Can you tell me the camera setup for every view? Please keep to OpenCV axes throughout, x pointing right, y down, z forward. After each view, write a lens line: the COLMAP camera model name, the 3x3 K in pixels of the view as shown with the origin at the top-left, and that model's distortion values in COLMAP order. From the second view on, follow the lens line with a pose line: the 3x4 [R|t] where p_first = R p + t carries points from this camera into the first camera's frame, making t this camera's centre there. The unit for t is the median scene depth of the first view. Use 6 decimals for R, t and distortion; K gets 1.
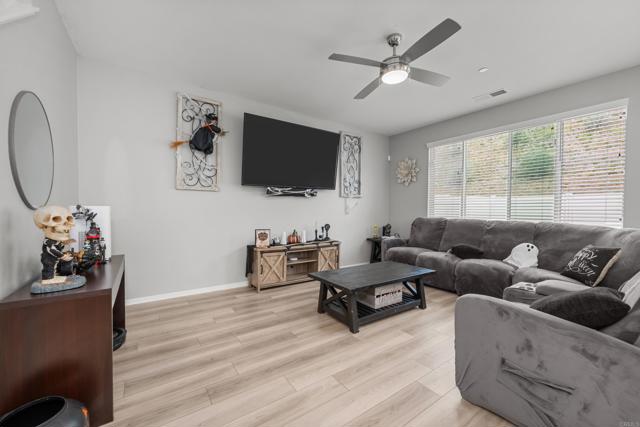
lens RADIAL K [[253.4, 0, 321.3], [0, 253.4, 214.6], [0, 0, 1]] dist [-0.001355, -0.000120]
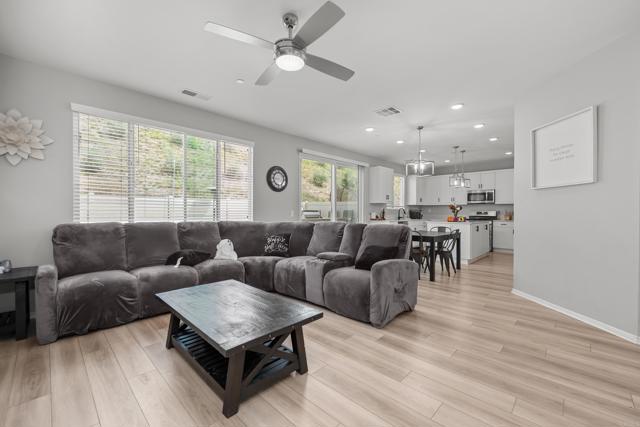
lens RADIAL K [[265.1, 0, 319.0], [0, 265.1, 213.5], [0, 0, 1]] dist [-0.000150, -0.000079]
pose [[-0.183709, -0.012770, 0.982898, -0.445603], [0.016098, 0.999742, 0.015998, -0.018208], [-0.982849, 0.018762, -0.183456, 0.734980]]
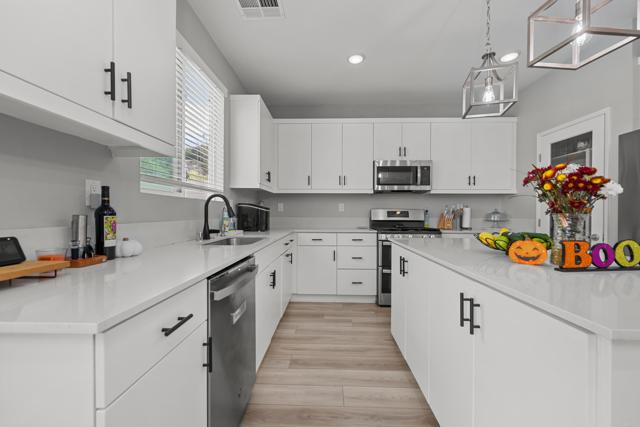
lens RADIAL K [[259.2, 0, 320.0], [0, 259.2, 213.5], [0, 0, 1]] dist [-0.000291, 0.000221]
pose [[-0.797148, -0.014442, 0.603612, 1.269039], [-0.001024, 0.999745, 0.022568, 0.015027], [-0.603784, 0.017372, -0.796959, -0.130354]]
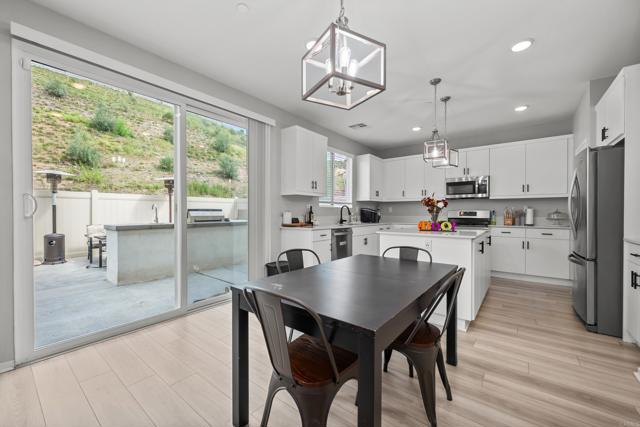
lens RADIAL K [[259.2, 0, 320.0], [0, 259.2, 213.5], [0, 0, 1]] dist [-0.000291, 0.000221]
pose [[-0.290678, -0.011974, 0.956746, 0.456029], [0.013421, 0.999772, 0.016590, 0.002812], [-0.956727, 0.017663, -0.290451, 0.099717]]
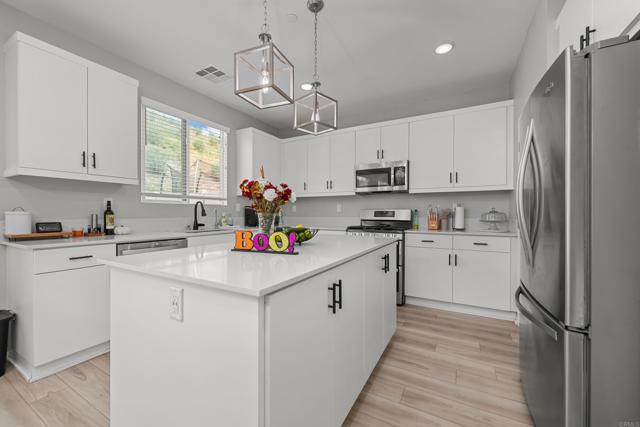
lens RADIAL K [[253.4, 0, 321.3], [0, 253.4, 214.6], [0, 0, 1]] dist [-0.001355, -0.000120]
pose [[-0.434586, -0.015353, 0.900500, 0.798156], [0.011265, 0.999684, 0.022481, 0.016318], [-0.900560, 0.019914, -0.434276, -0.455855]]
